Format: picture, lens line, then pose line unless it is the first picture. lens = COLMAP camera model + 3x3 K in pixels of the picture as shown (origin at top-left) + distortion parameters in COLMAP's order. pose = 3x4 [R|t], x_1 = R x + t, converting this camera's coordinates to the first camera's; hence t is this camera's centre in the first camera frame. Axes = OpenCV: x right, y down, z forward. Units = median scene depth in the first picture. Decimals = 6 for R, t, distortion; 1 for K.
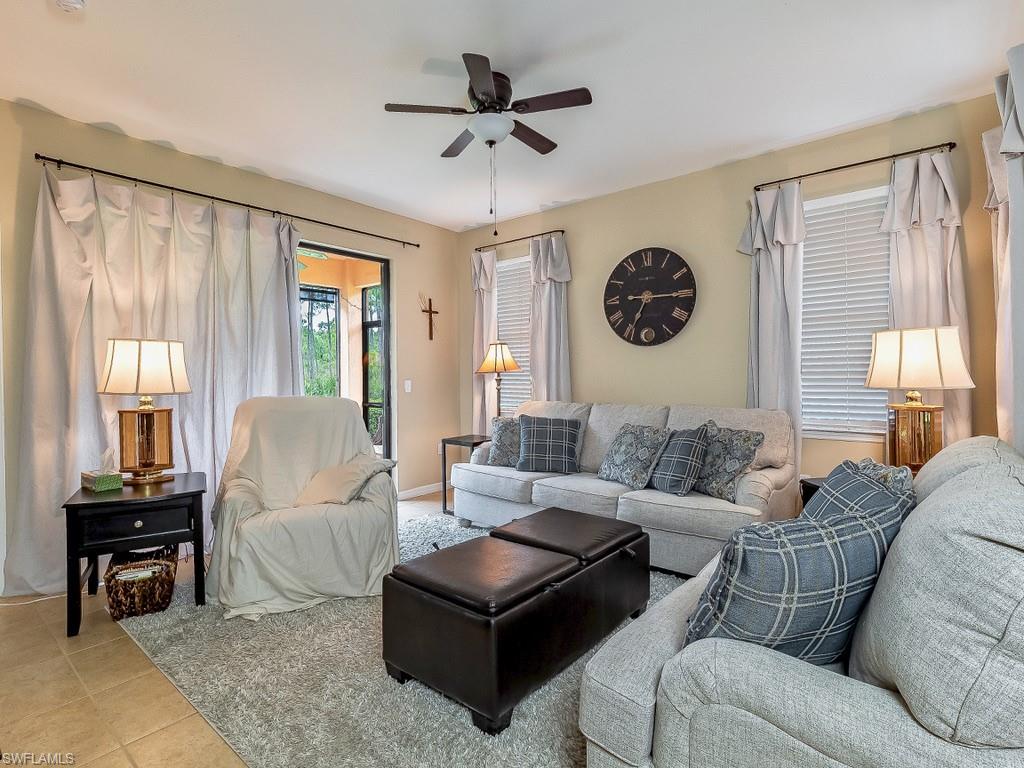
lens RADIAL K [[511.6, 0, 511.9], [0, 511.6, 373.0], [0, 0, 1]] dist [0.000080, -0.000572]
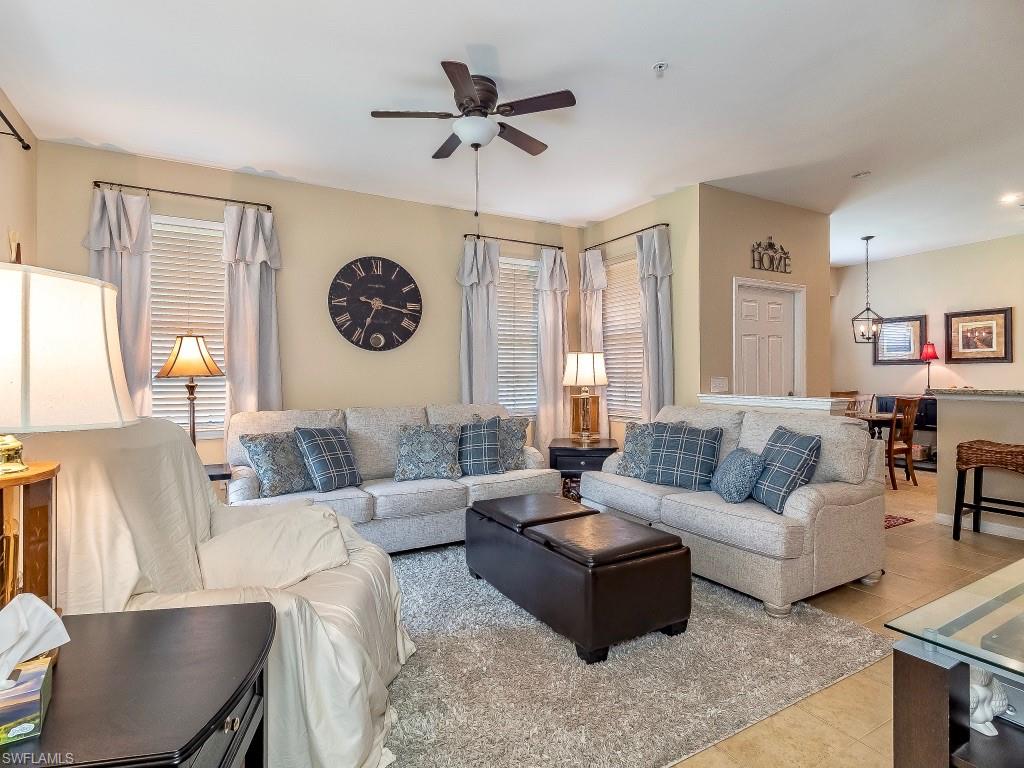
lens RADIAL K [[524.6, 0, 510.6], [0, 524.6, 373.9], [0, 0, 1]] dist [0.004436, -0.000306]
pose [[0.358055, 0.016147, 0.933561, -0.747695], [0.002812, 0.999827, -0.018372, 0.015643], [-0.933696, 0.009203, 0.357948, 0.440923]]
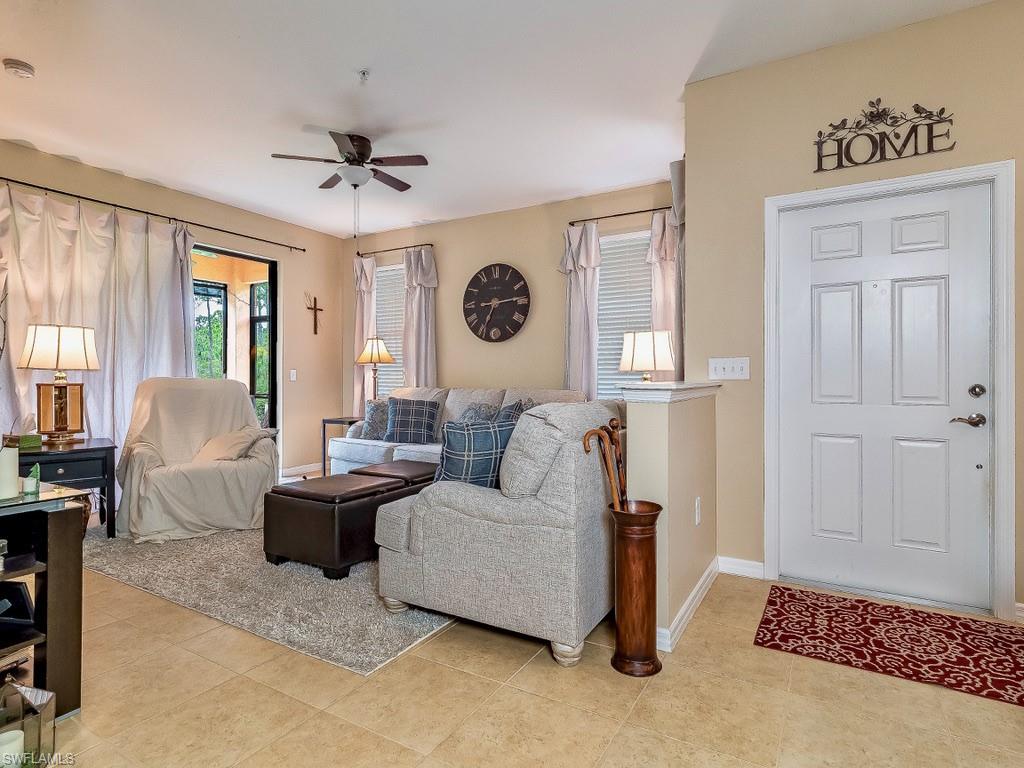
lens RADIAL K [[540.9, 0, 507.6], [0, 540.9, 373.7], [0, 0, 1]] dist [0.000481, -0.000561]
pose [[0.986786, 0.011912, 0.161591, 0.100241], [-0.011092, 0.999921, -0.005977, 0.036045], [-0.161649, 0.004105, 0.986840, -0.355874]]
